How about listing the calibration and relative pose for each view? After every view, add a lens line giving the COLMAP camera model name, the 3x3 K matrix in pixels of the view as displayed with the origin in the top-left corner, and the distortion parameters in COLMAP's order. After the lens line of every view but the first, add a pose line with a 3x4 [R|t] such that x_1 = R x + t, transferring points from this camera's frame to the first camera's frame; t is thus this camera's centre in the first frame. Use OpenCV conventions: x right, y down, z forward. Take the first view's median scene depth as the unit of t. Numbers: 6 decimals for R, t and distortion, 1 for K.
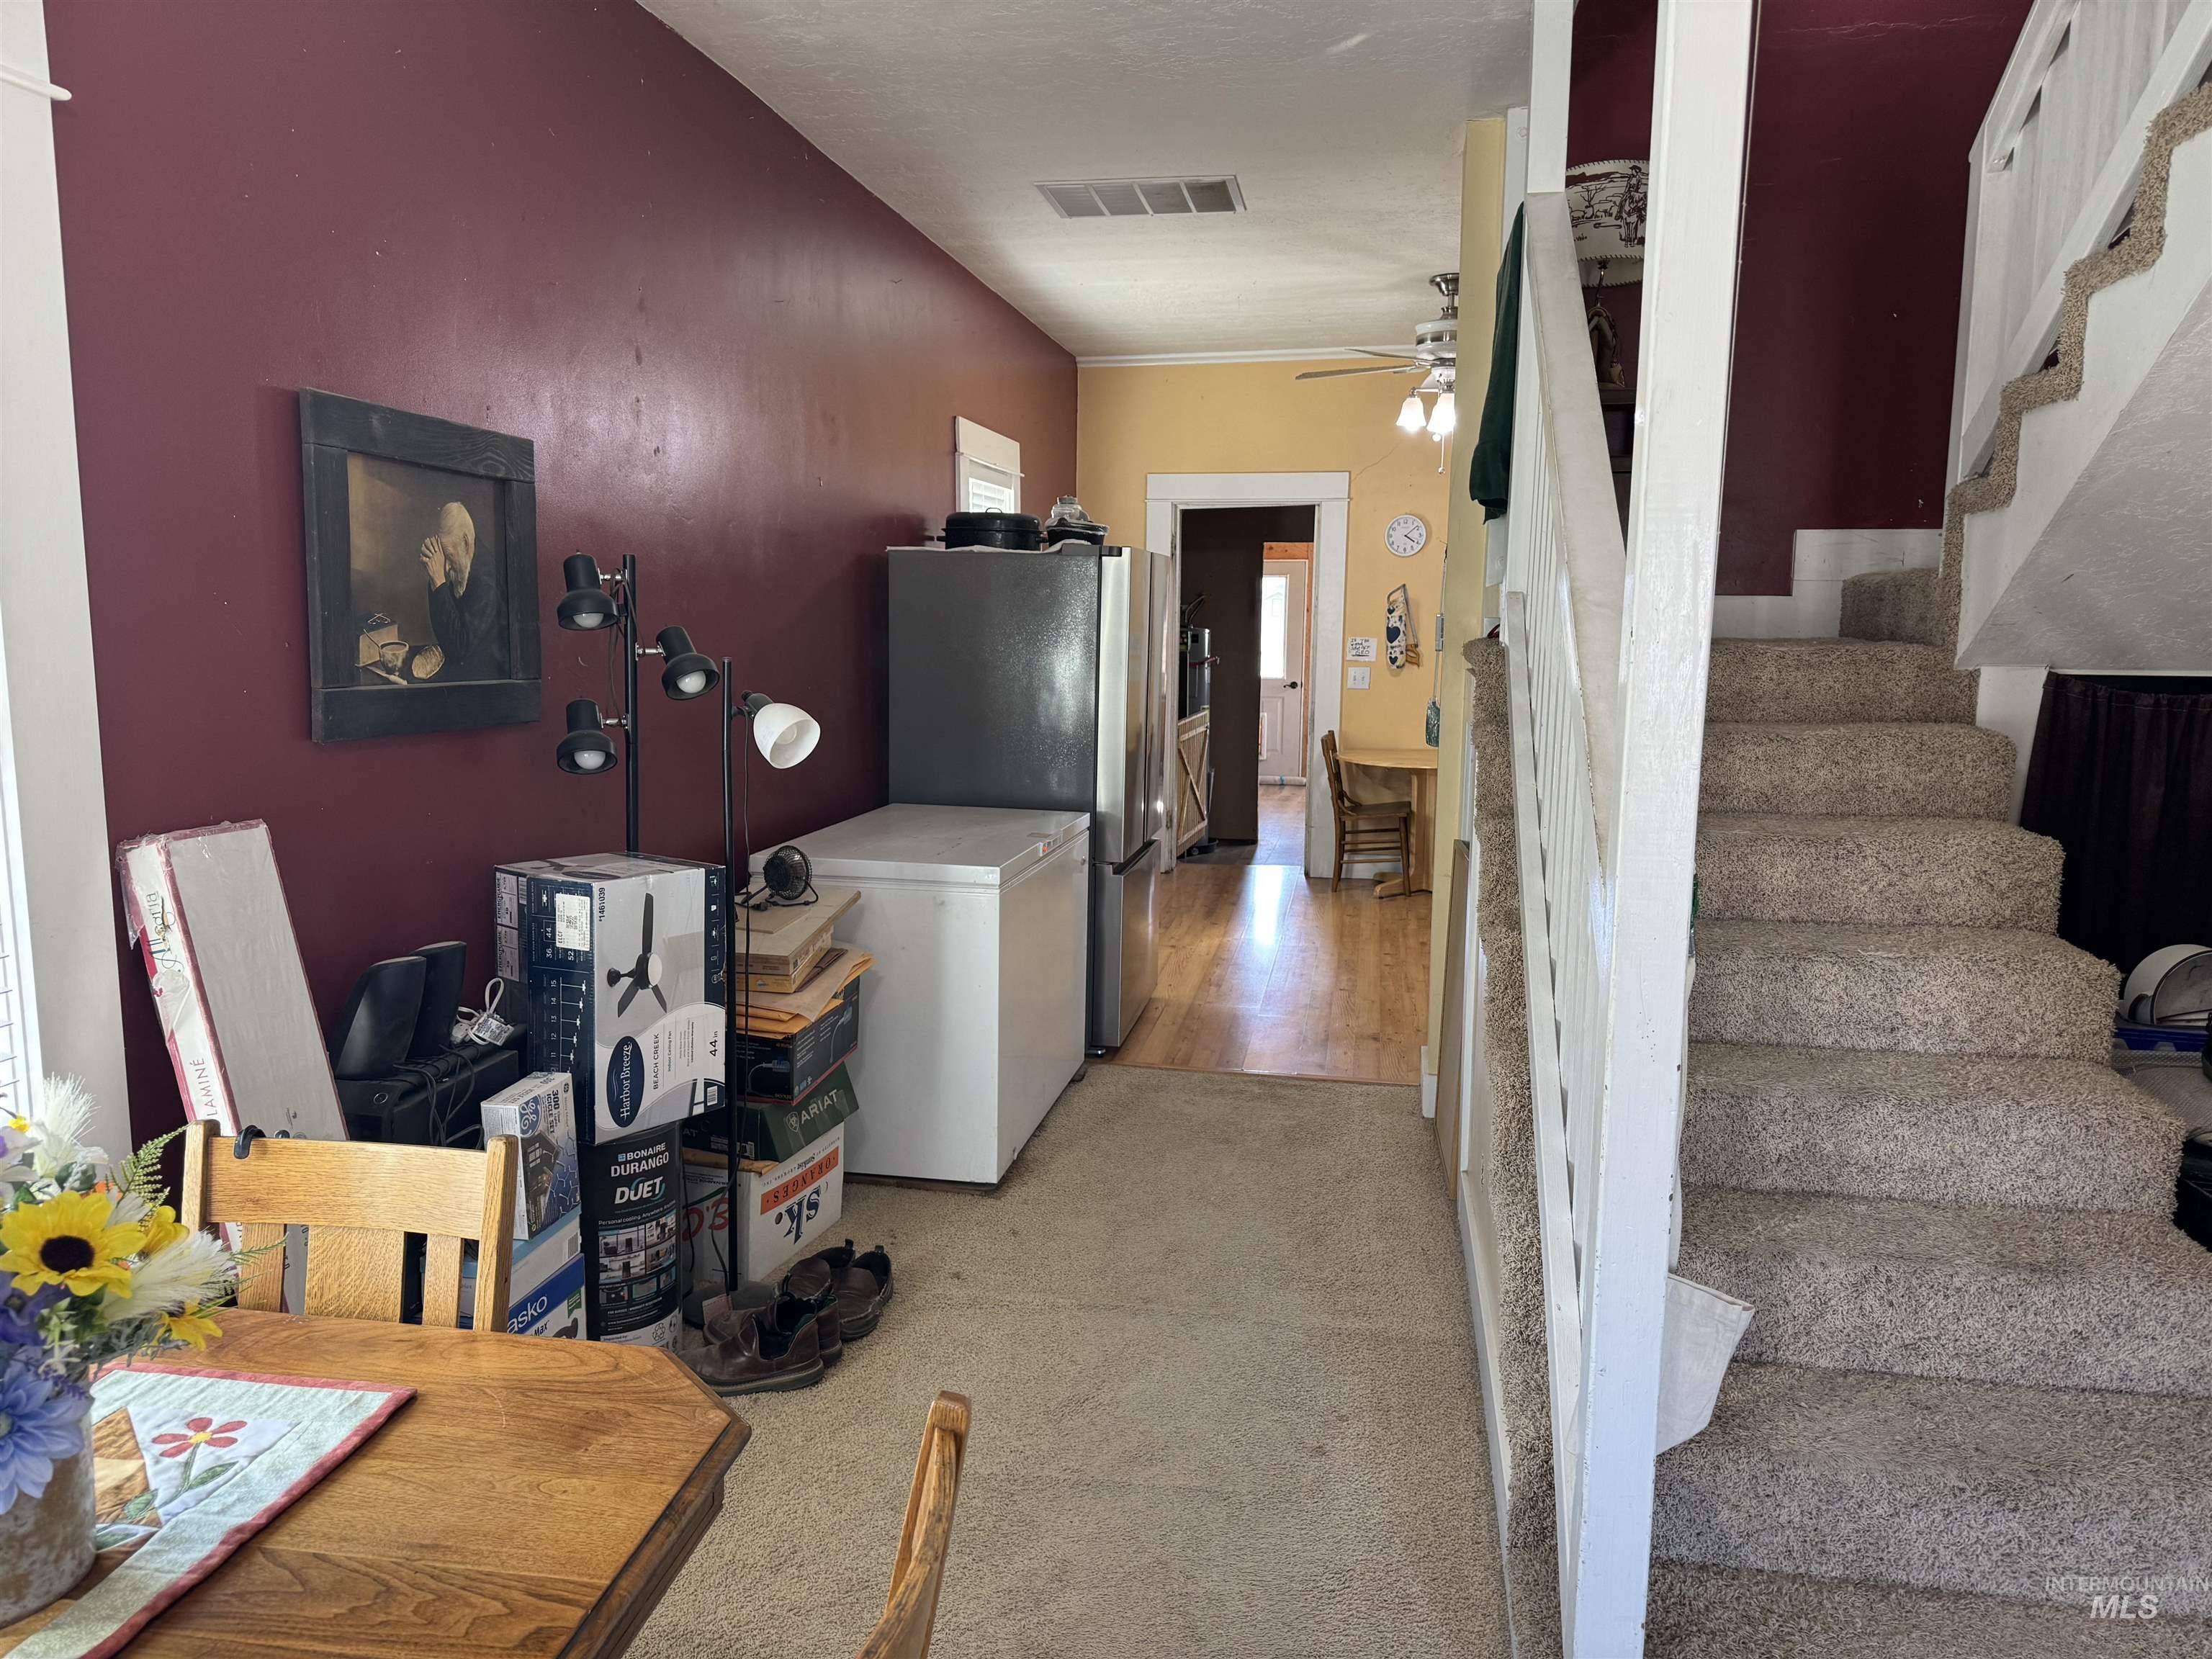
lens RADIAL K [[1575.6, 0, 1112.1], [0, 1575.6, 825.0], [0, 0, 1]] dist [0.034737, -0.033386]
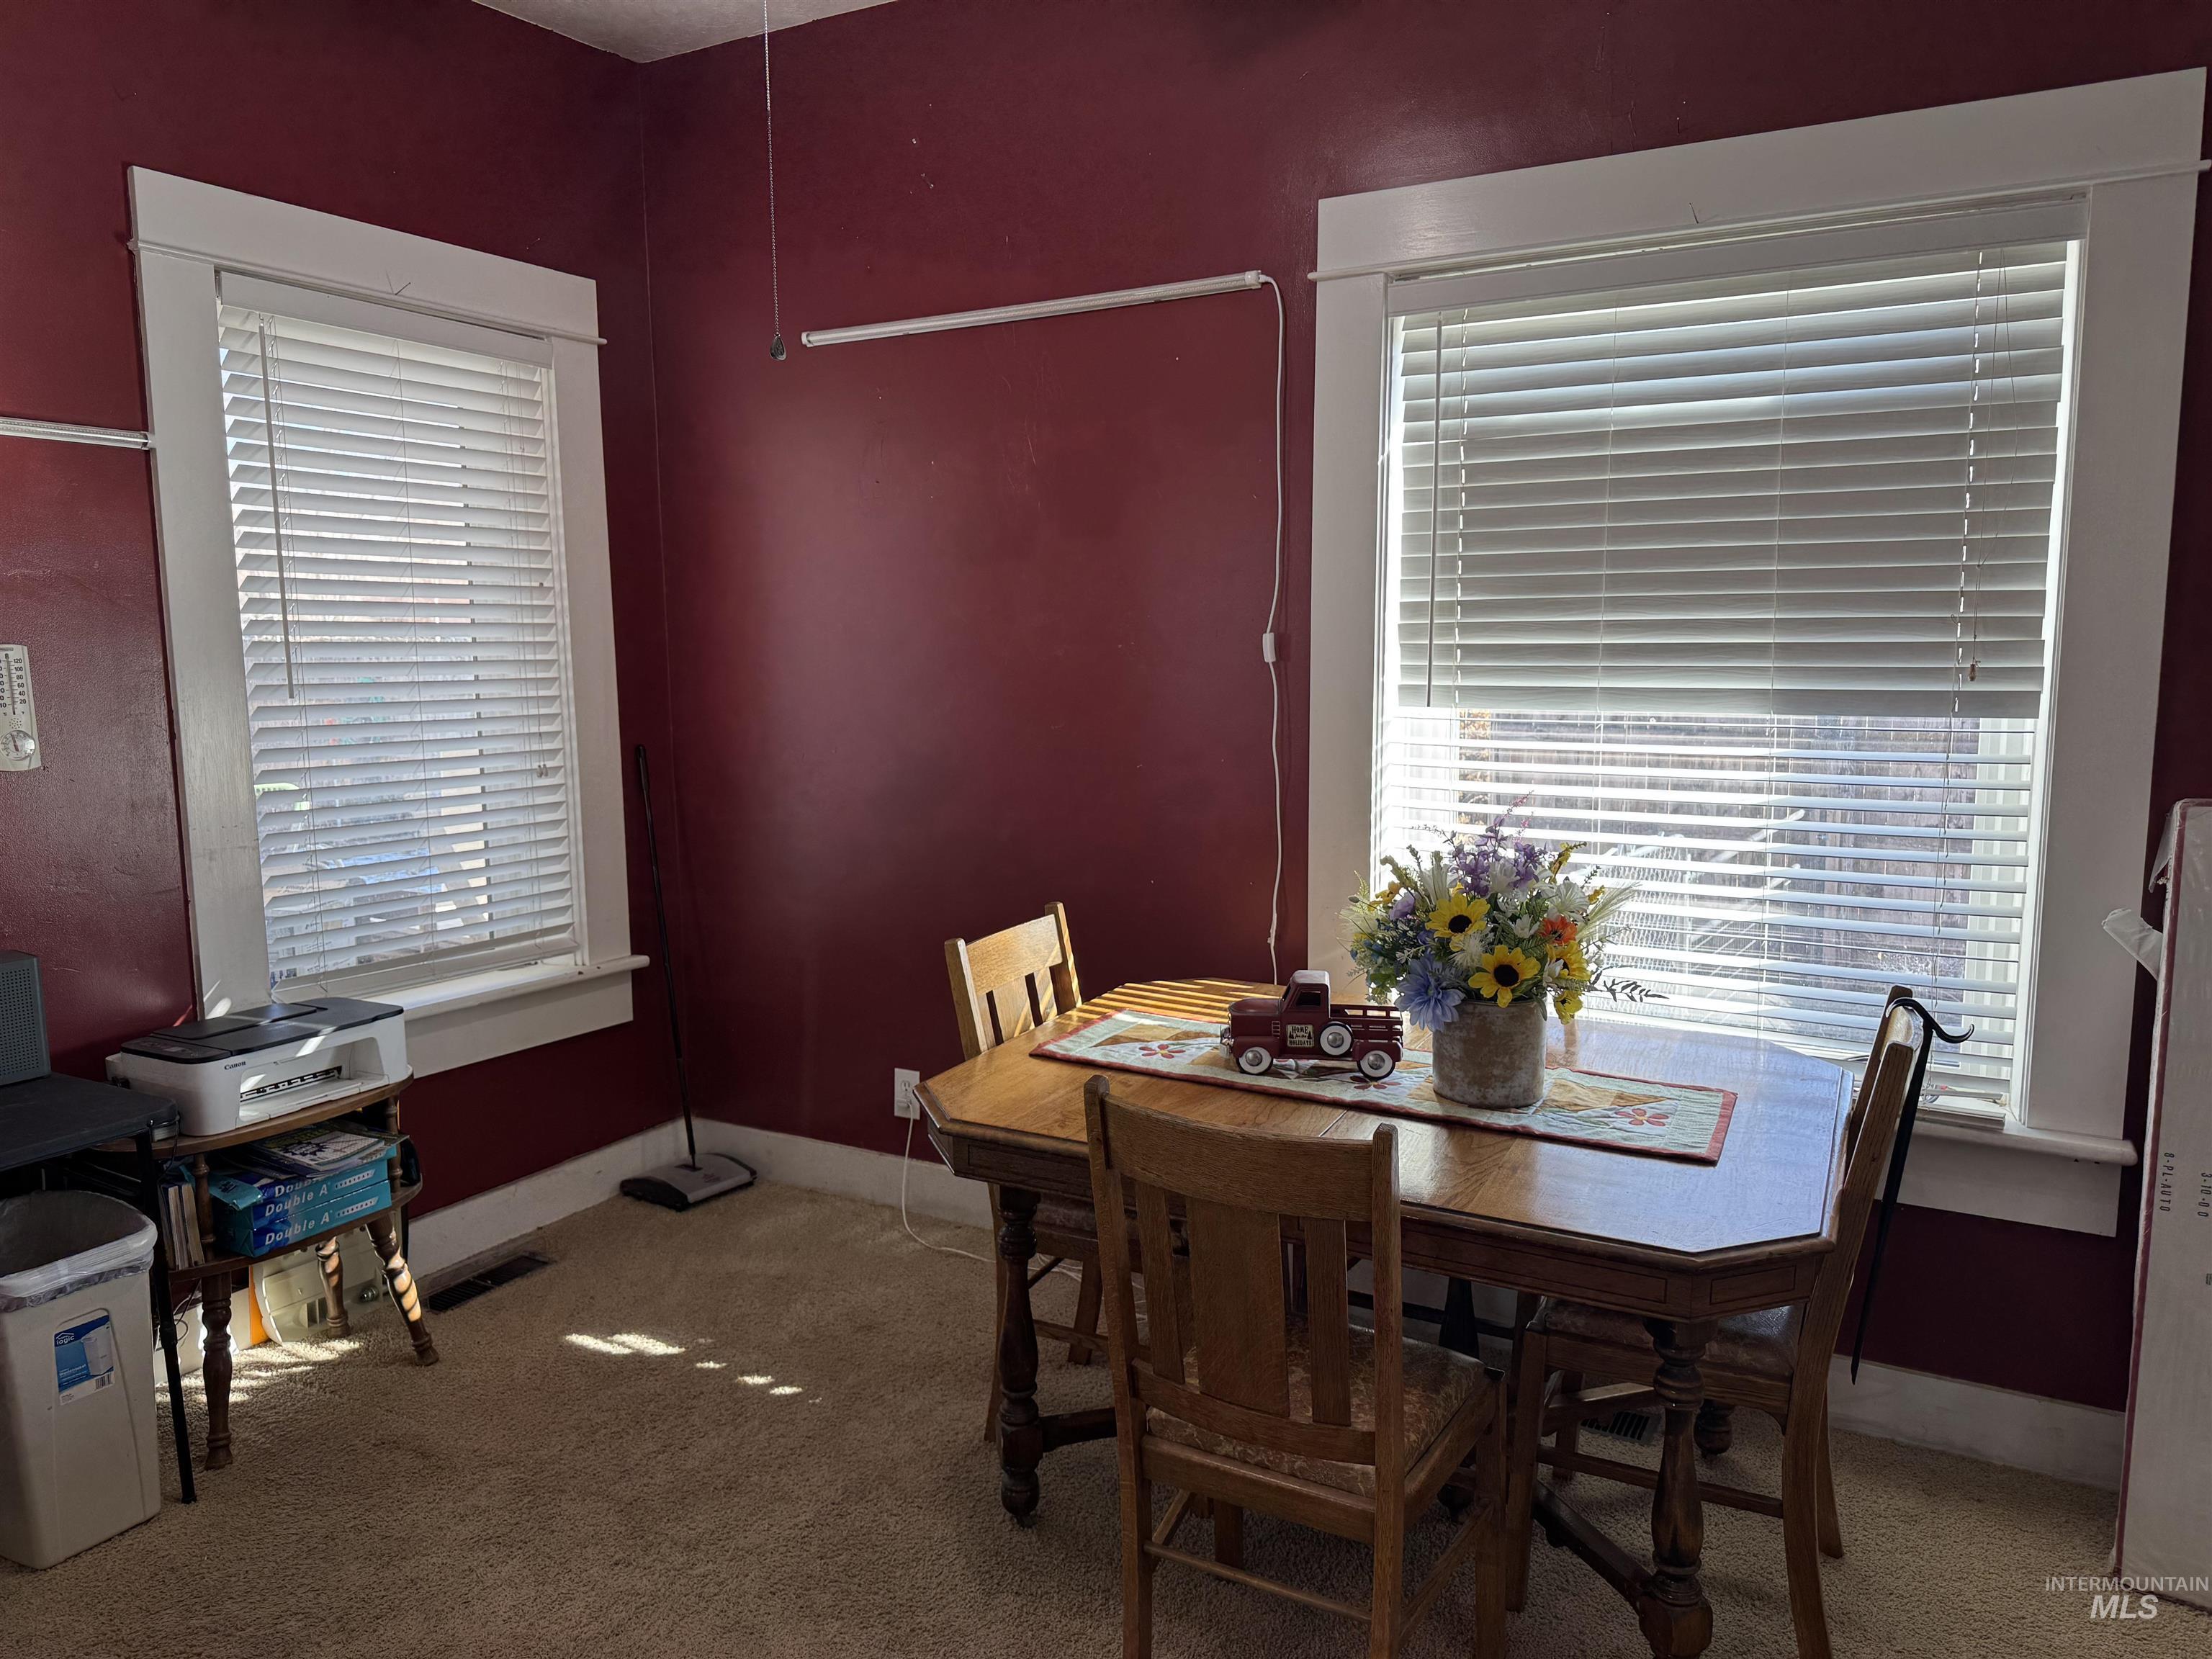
lens RADIAL K [[1564.6, 0, 1111.9], [0, 1564.6, 805.1], [0, 0, 1]] dist [0.070571, -0.116050]
pose [[-0.345646, 0.097495, -0.933286, 1.093254], [-0.117175, 0.982319, 0.146013, -0.100499], [0.931020, 0.159826, -0.328111, 0.981489]]
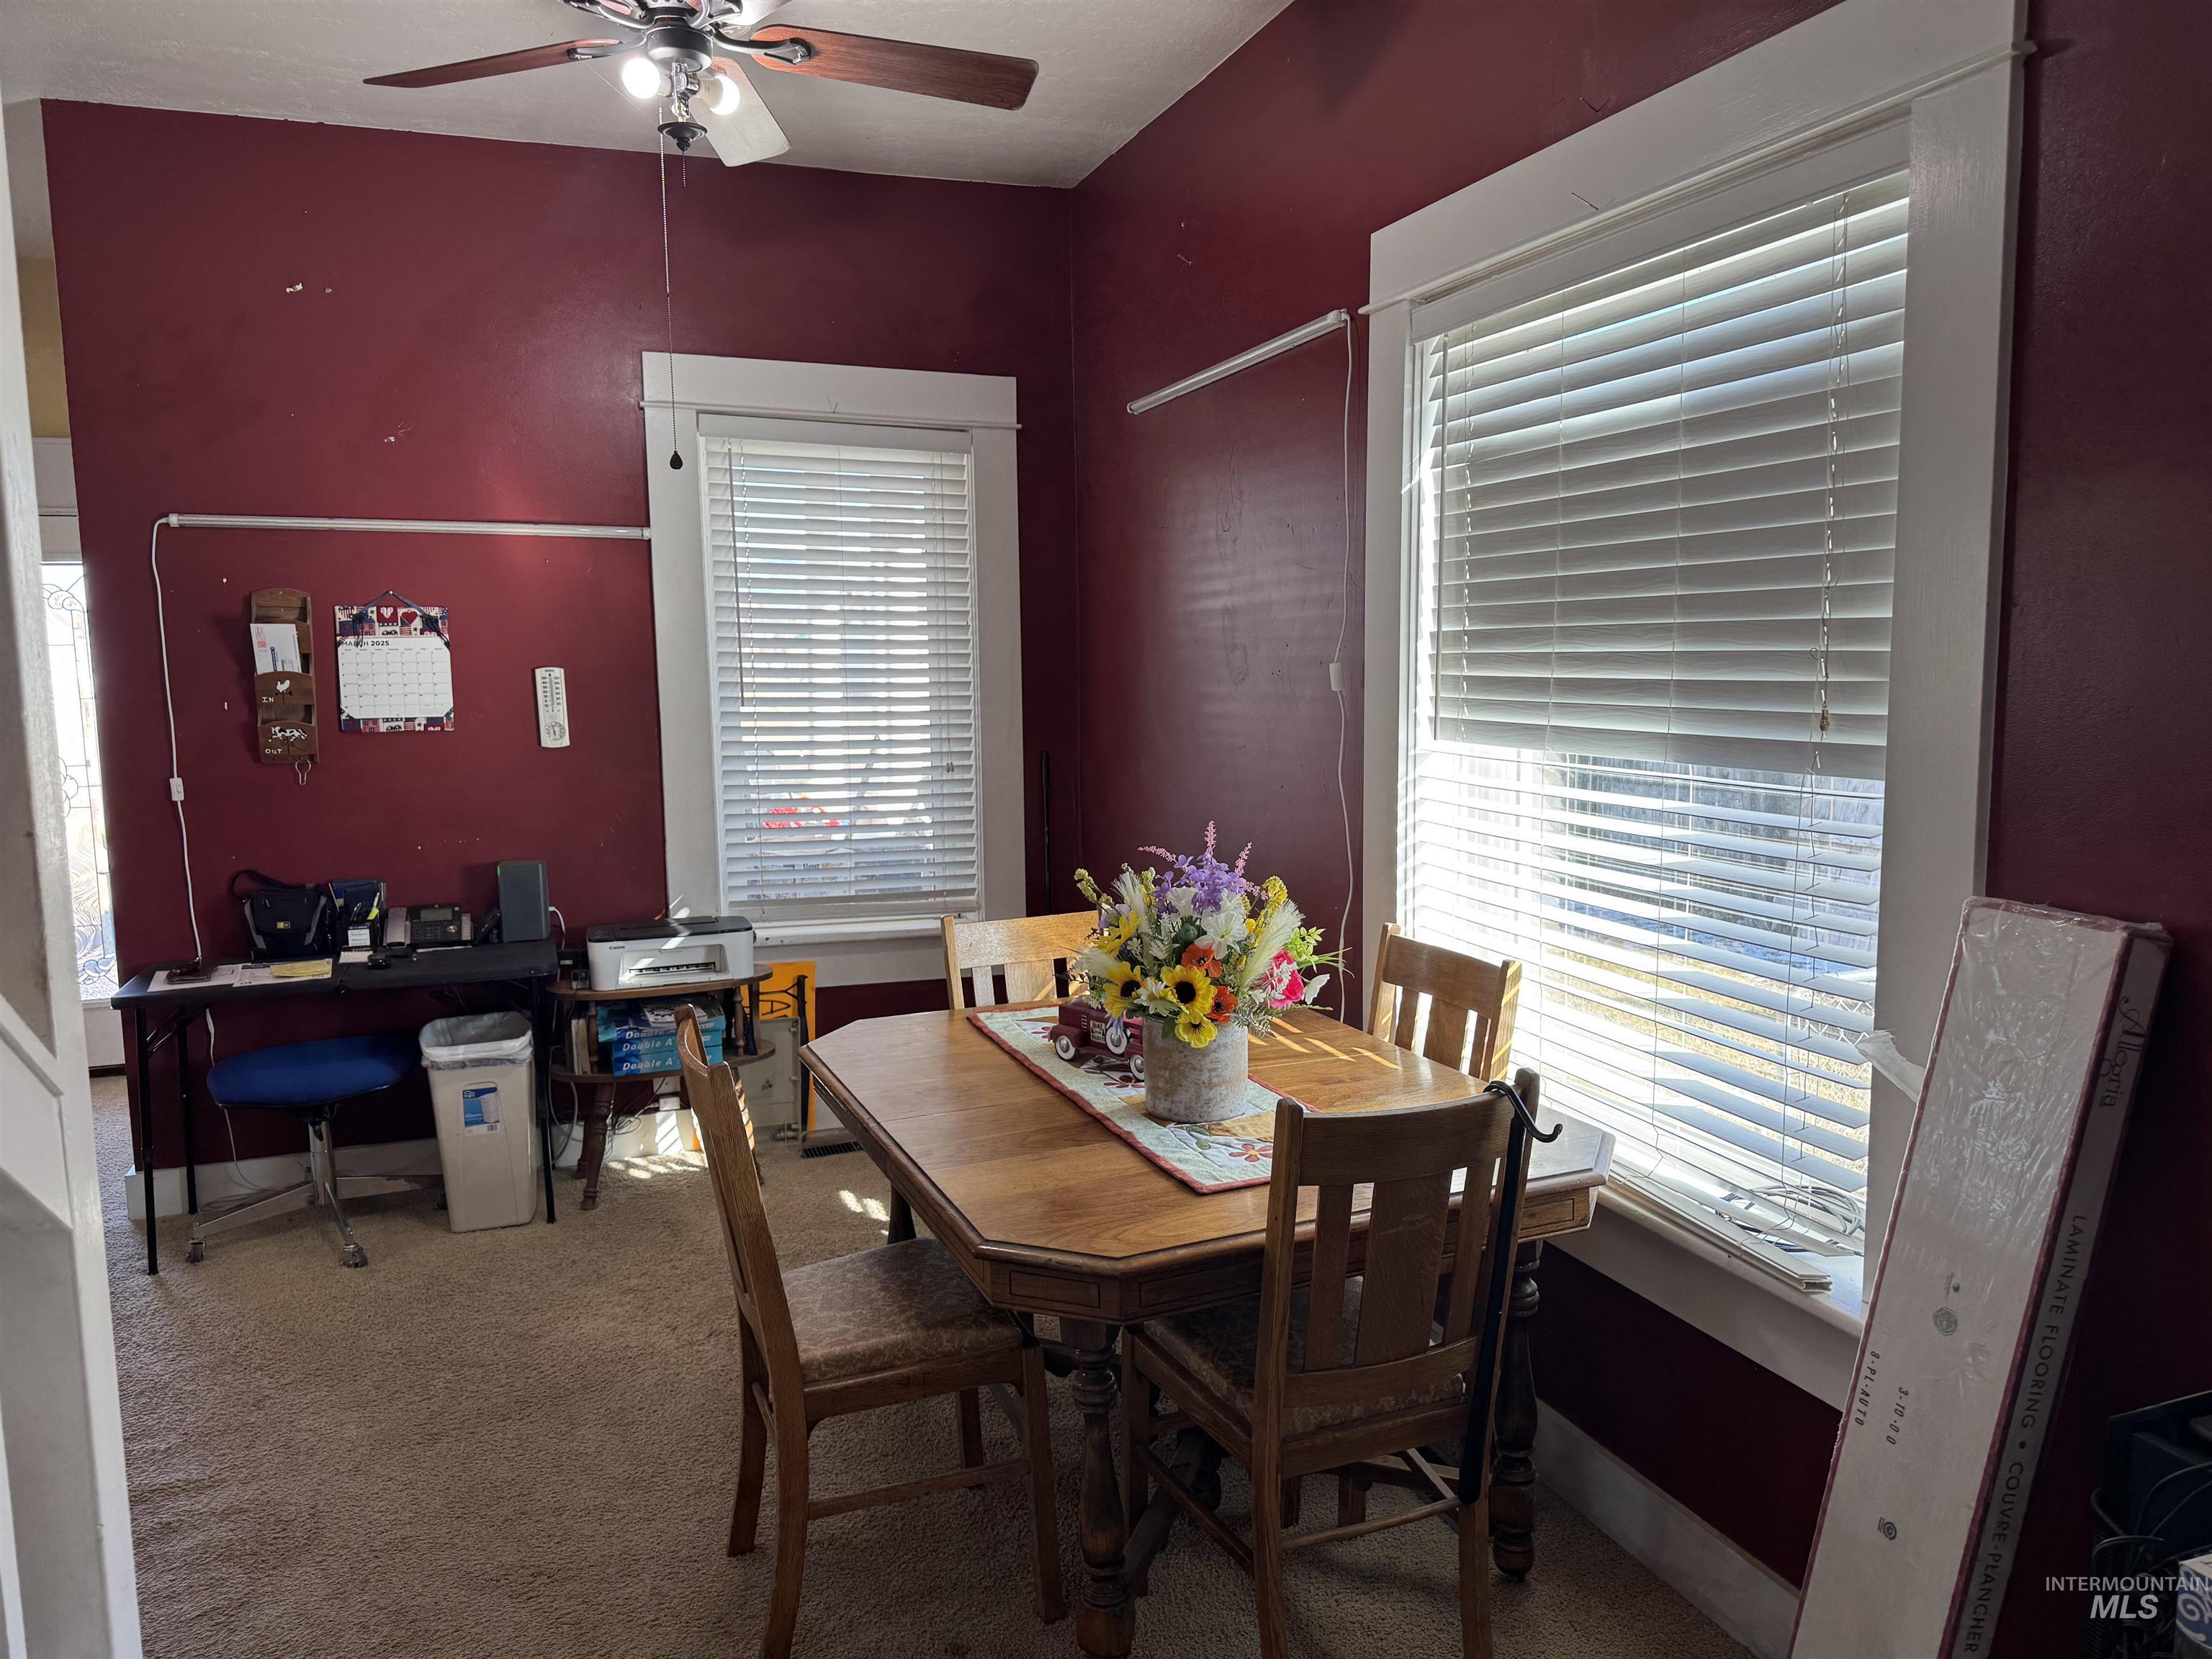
lens RADIAL K [[1575.6, 0, 1112.1], [0, 1575.6, 825.0], [0, 0, 1]] dist [0.034737, -0.033386]
pose [[-0.870627, 0.052486, -0.489136, 0.328263], [-0.062065, 0.974628, 0.215053, -0.283607], [0.488013, 0.217589, -0.845280, 2.244029]]
